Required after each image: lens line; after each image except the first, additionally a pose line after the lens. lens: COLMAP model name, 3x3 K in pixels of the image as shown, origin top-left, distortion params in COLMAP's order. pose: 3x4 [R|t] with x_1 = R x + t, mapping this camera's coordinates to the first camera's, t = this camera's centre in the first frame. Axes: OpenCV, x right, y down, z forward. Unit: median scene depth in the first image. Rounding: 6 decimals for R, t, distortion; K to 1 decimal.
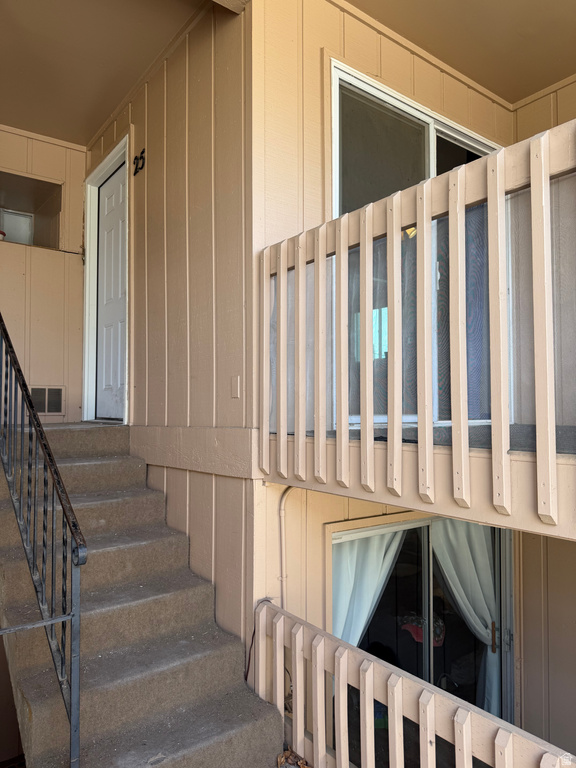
lens RADIAL K [[542.6, 0, 290.7], [0, 542.6, 383.4], [0, 0, 1]] dist [0.020407, -0.035379]
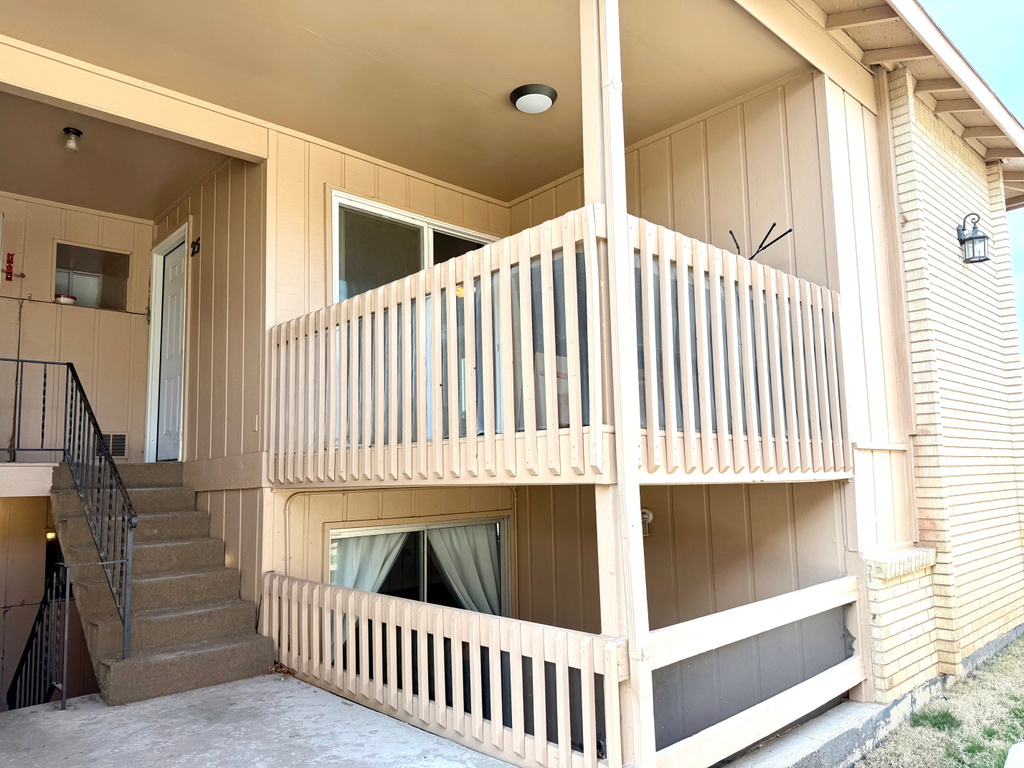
lens RADIAL K [[723.4, 0, 523.4], [0, 723.4, 406.4], [0, 0, 1]] dist [0.020407, -0.035379]
pose [[0.995078, -0.005287, 0.098955, 0.312524], [0.011521, 0.997977, -0.062531, 0.067557], [-0.098424, 0.063363, 0.993125, -0.718469]]
